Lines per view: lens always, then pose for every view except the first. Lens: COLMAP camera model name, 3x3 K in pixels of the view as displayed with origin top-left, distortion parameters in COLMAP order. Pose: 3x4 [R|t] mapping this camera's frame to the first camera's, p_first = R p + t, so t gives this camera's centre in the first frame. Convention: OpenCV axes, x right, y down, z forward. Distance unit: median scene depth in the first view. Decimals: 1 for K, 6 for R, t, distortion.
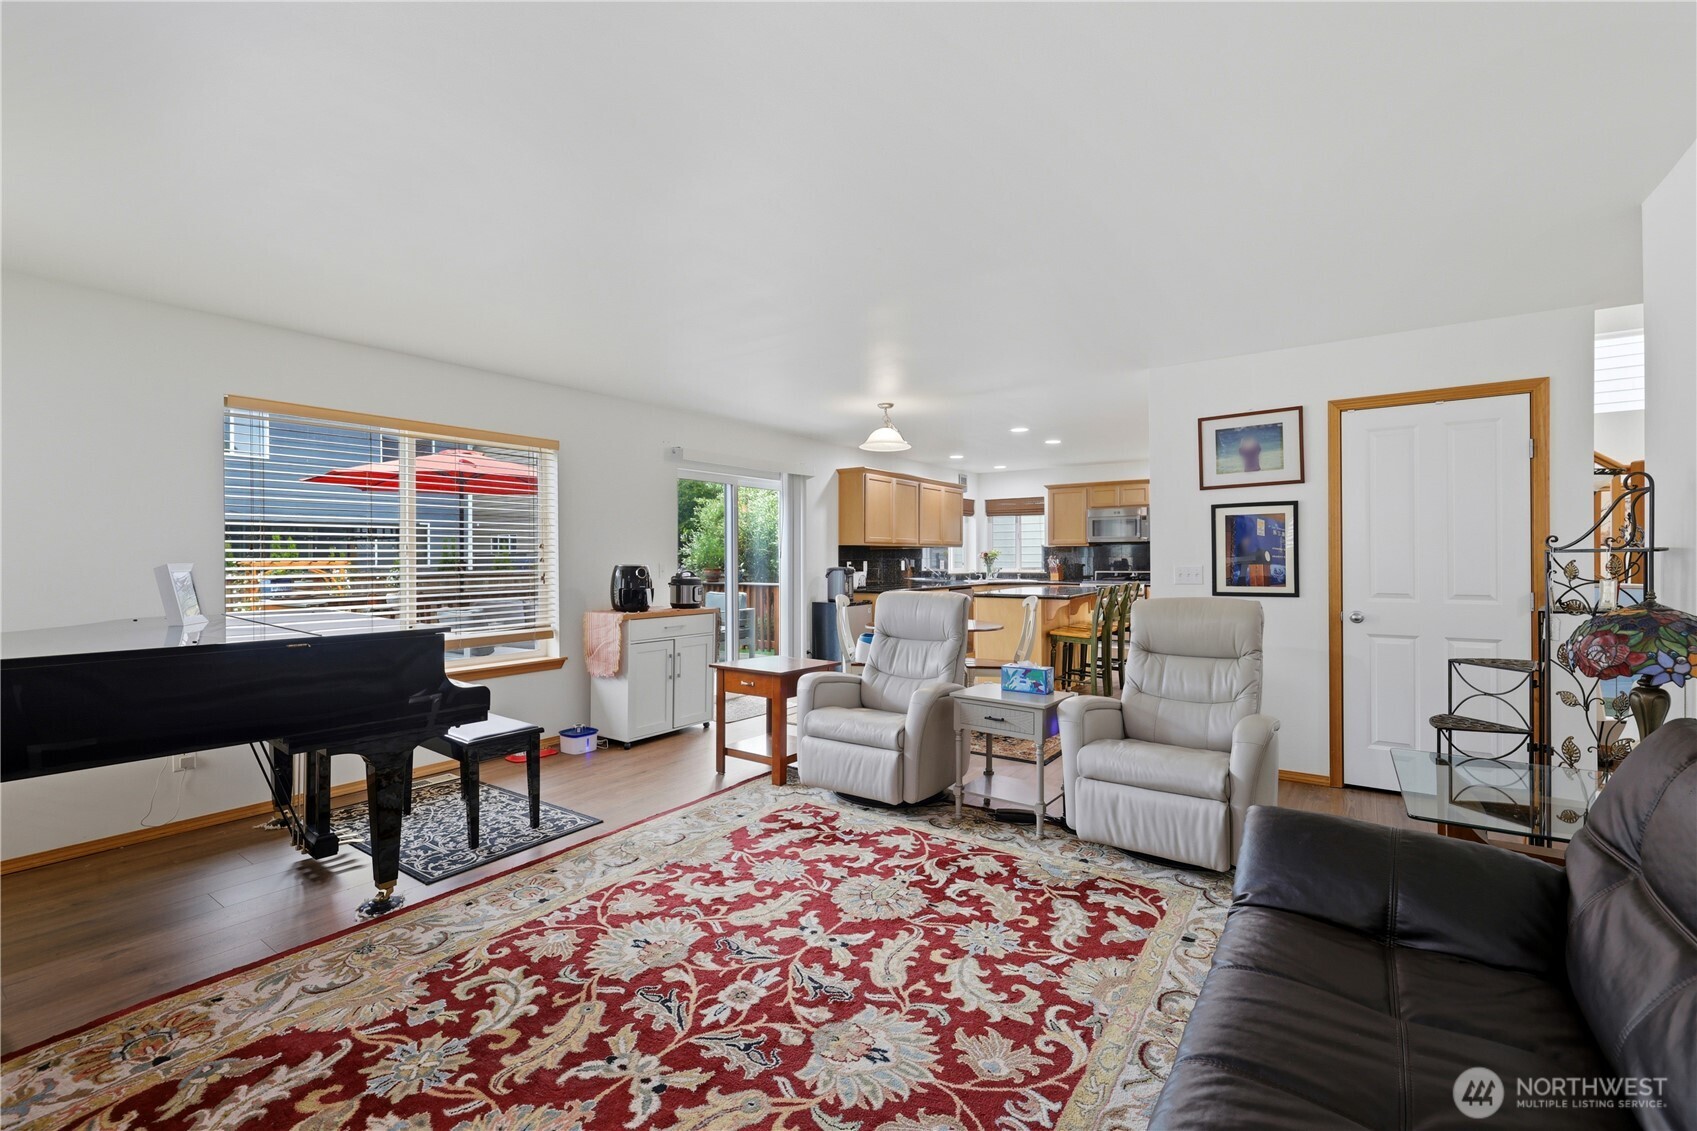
lens RADIAL K [[729.3, 0, 846.1], [0, 729.3, 559.0], [0, 0, 1]] dist [-0.000267, -0.000253]
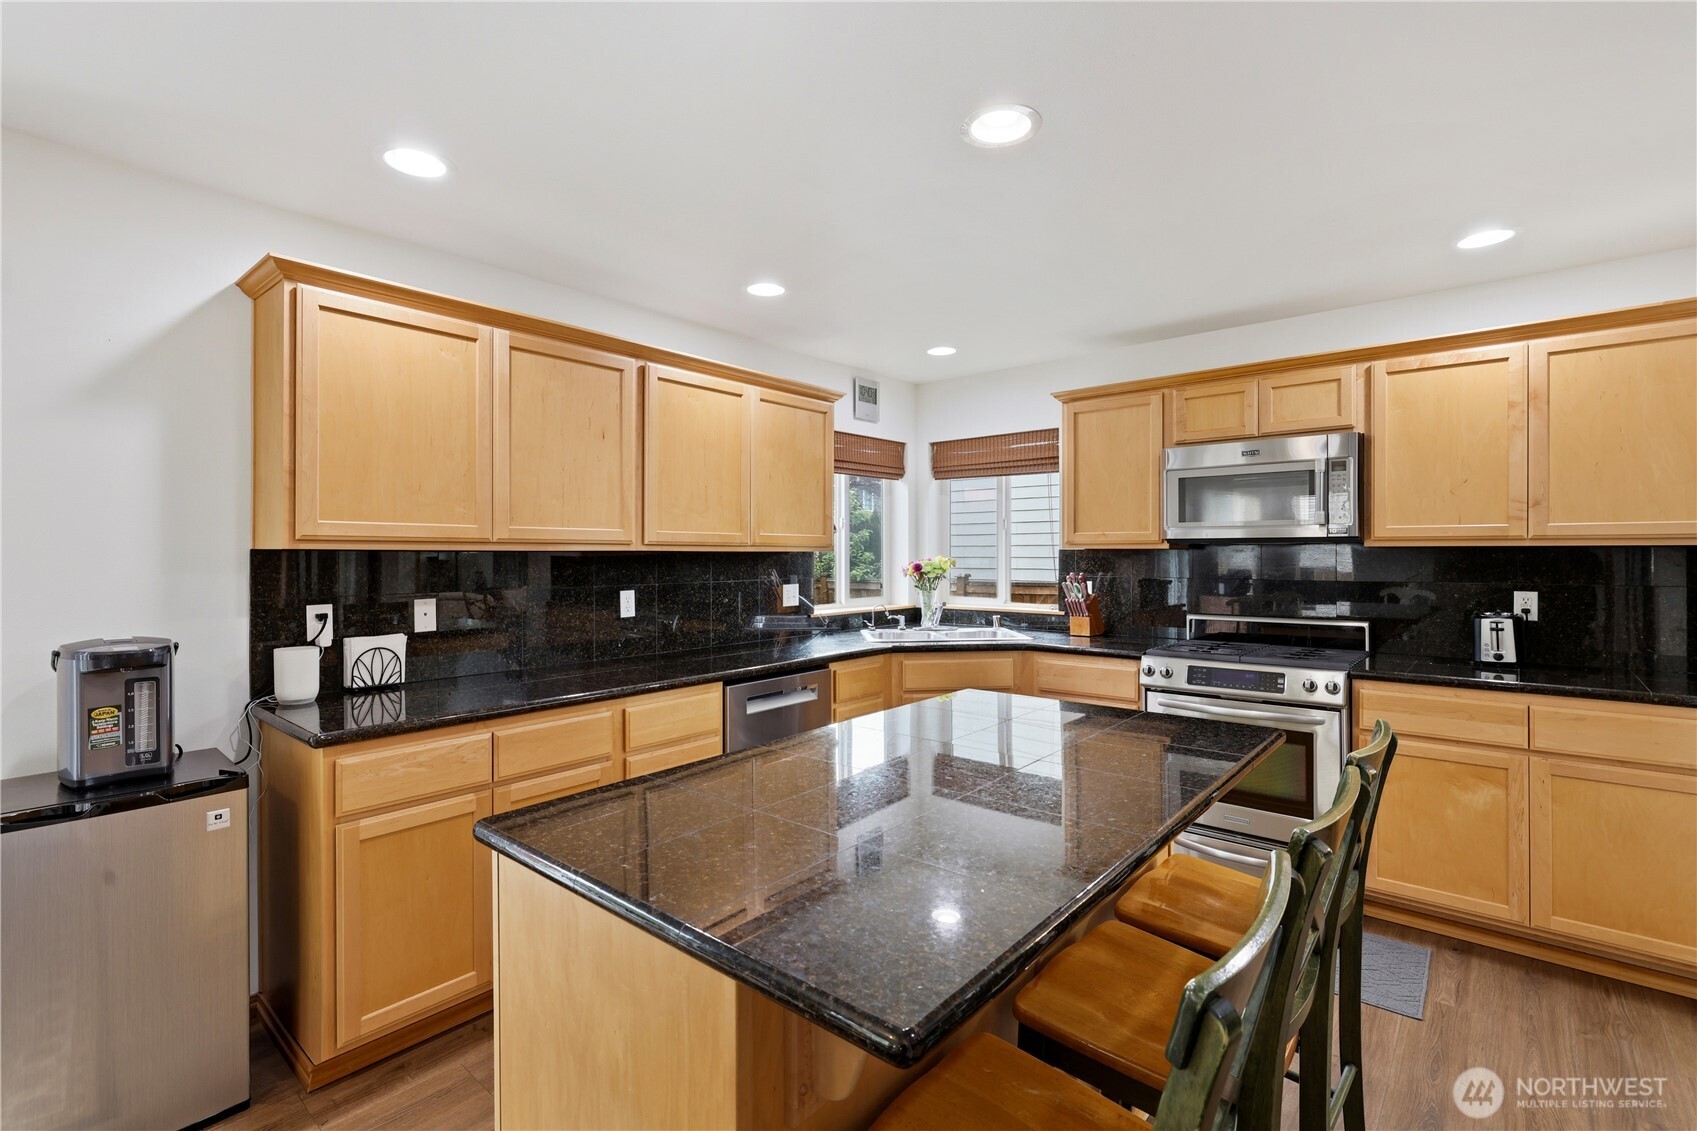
lens RADIAL K [[776.4, 0, 846.9], [0, 776.4, 554.1], [0, 0, 1]] dist [-0.000924, -0.000482]
pose [[0.995908, 0.001947, -0.090355, 0.194168], [-0.001652, 0.999993, 0.003333, -0.015234], [0.090360, -0.003170, 0.995904, 0.559347]]
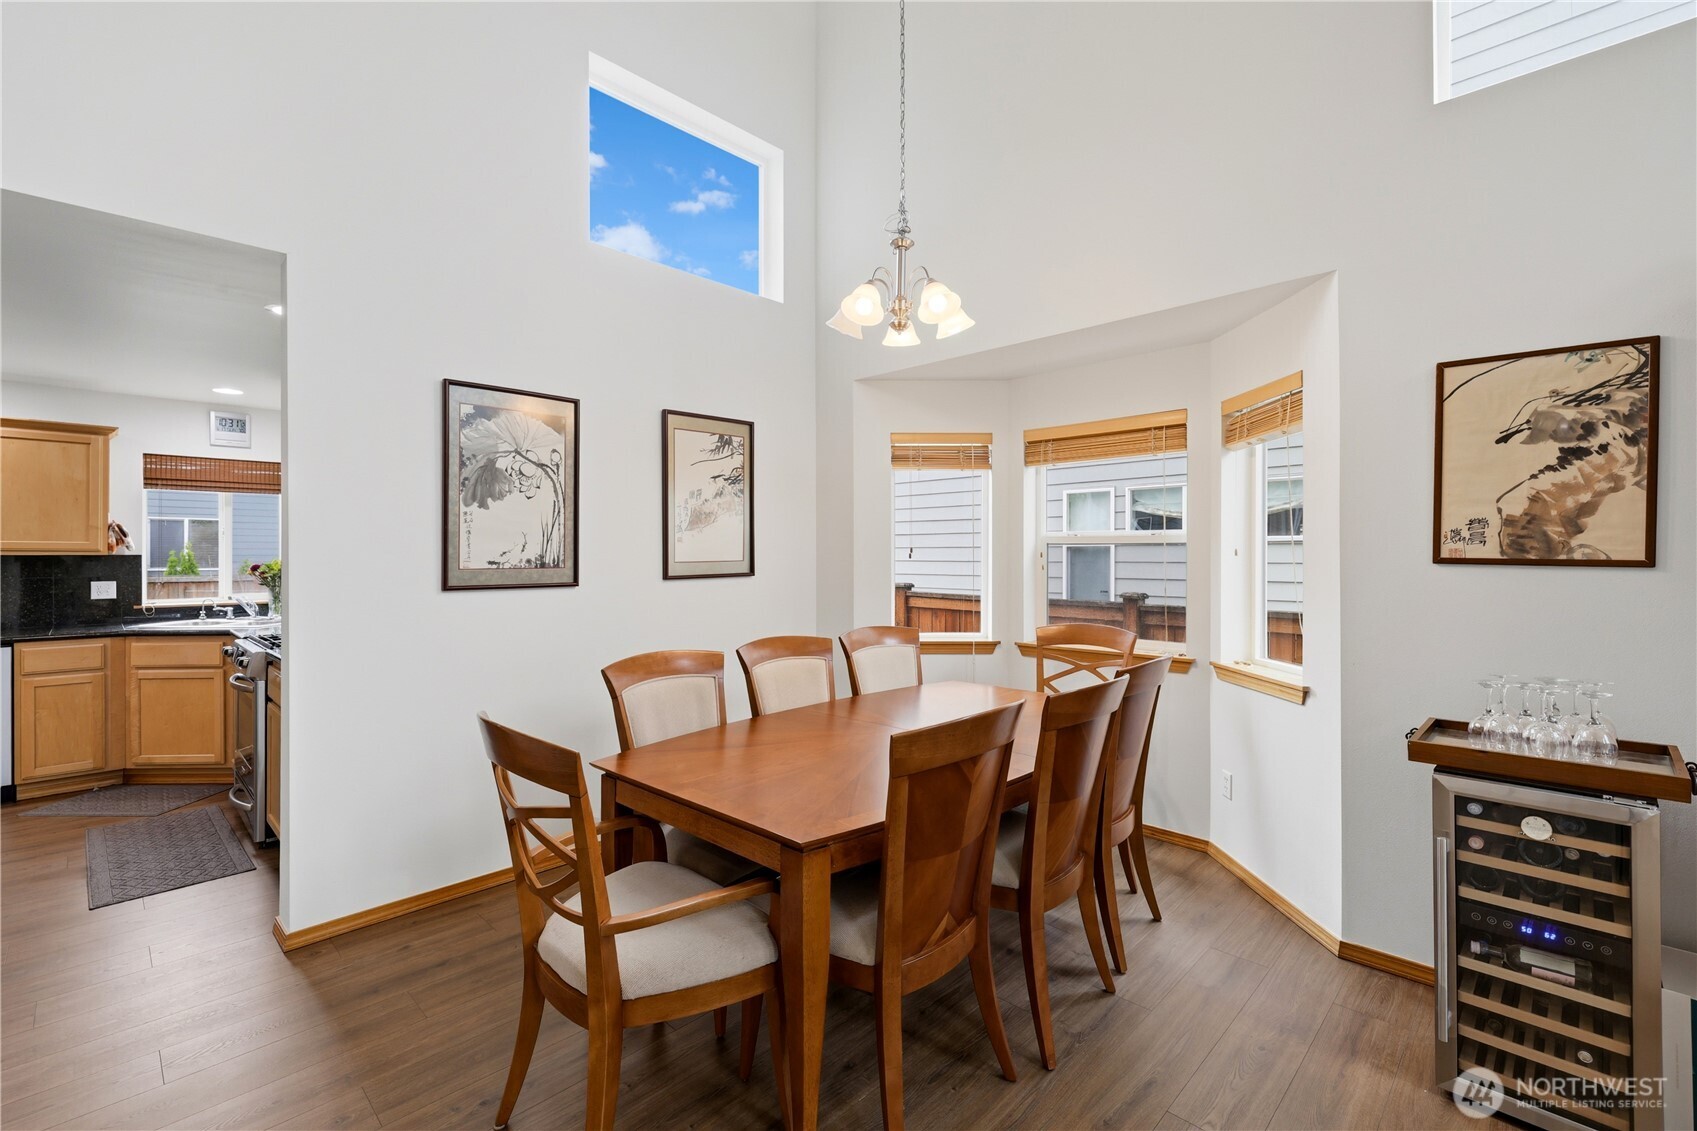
lens RADIAL K [[729.3, 0, 846.1], [0, 729.3, 559.0], [0, 0, 1]] dist [-0.000267, -0.000253]
pose [[0.989109, 0.005980, -0.147062, 0.677609], [-0.005145, 0.999968, 0.006058, -0.017703], [0.147094, -0.005235, 0.989109, 0.566045]]
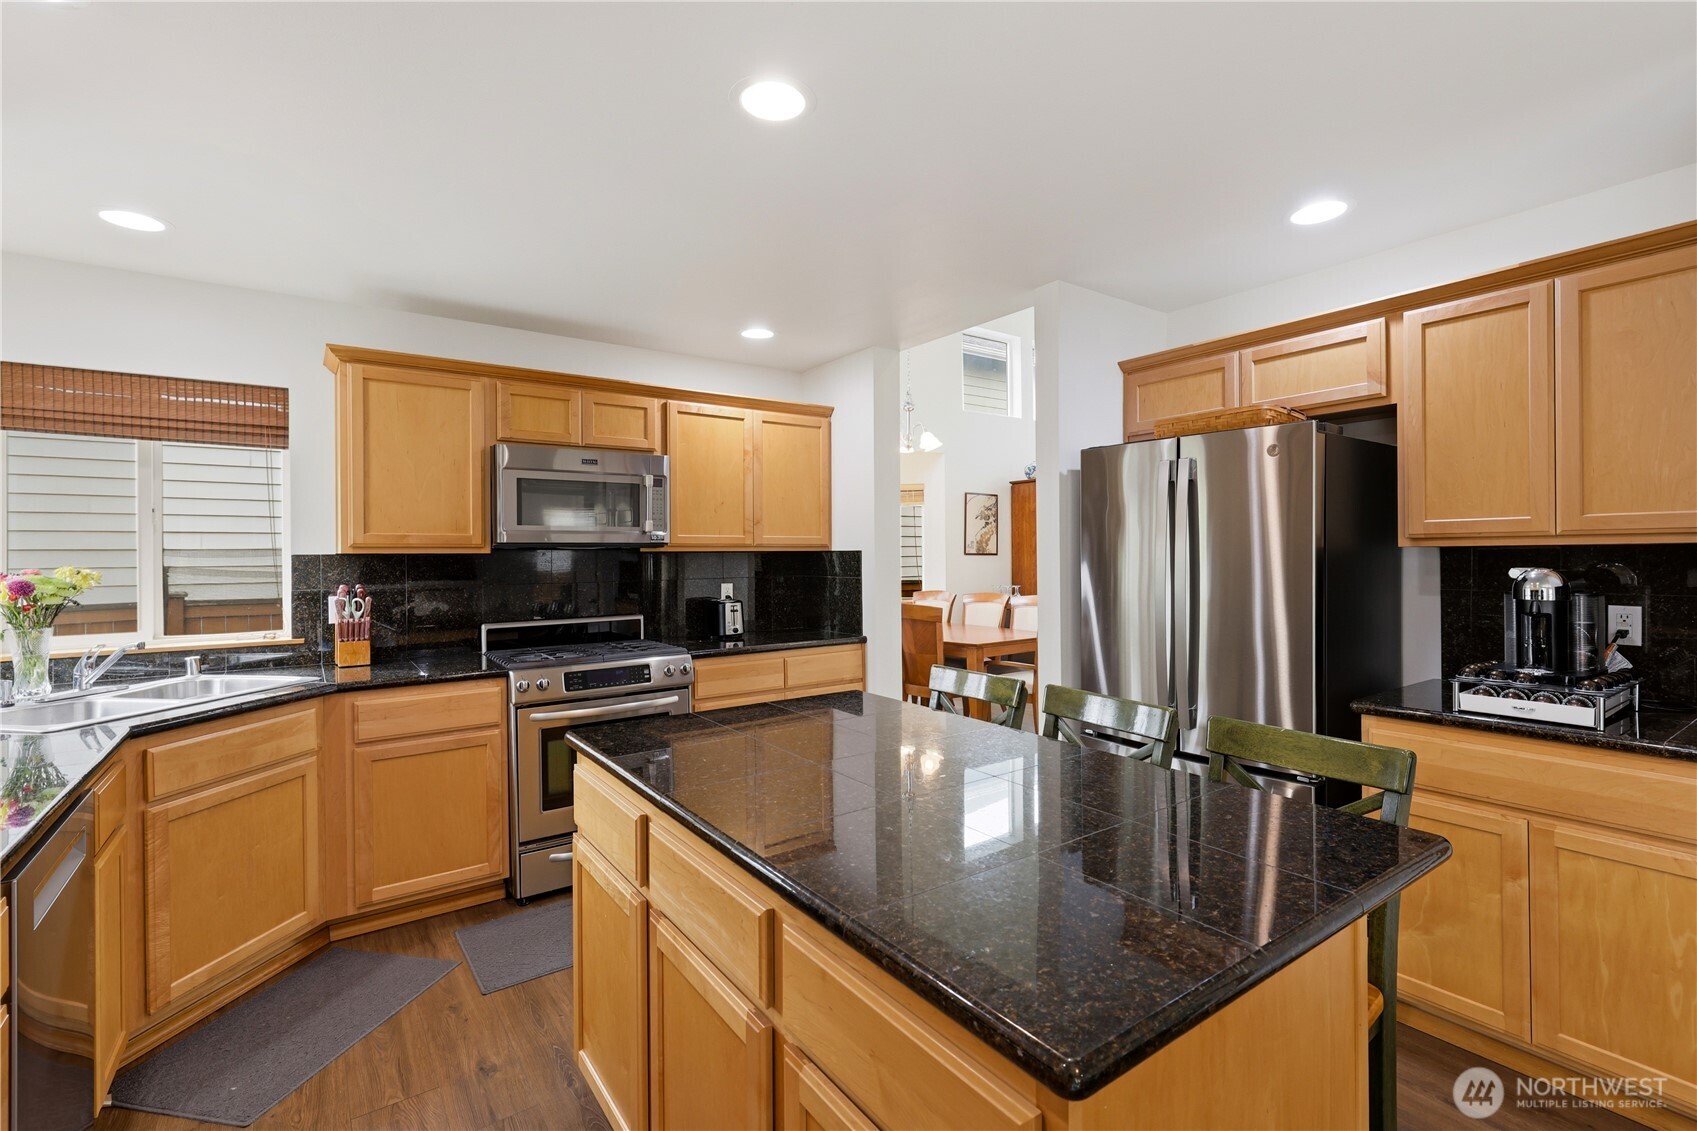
lens RADIAL K [[756.9, 0, 848.5], [0, 756.9, 565.5], [0, 0, 1]] dist [0.002240, 0.000380]
pose [[0.329755, -0.012511, 0.943984, 0.052760], [0.005594, 0.999921, 0.011298, -0.014375], [-0.944050, 0.001555, 0.329798, 0.685090]]
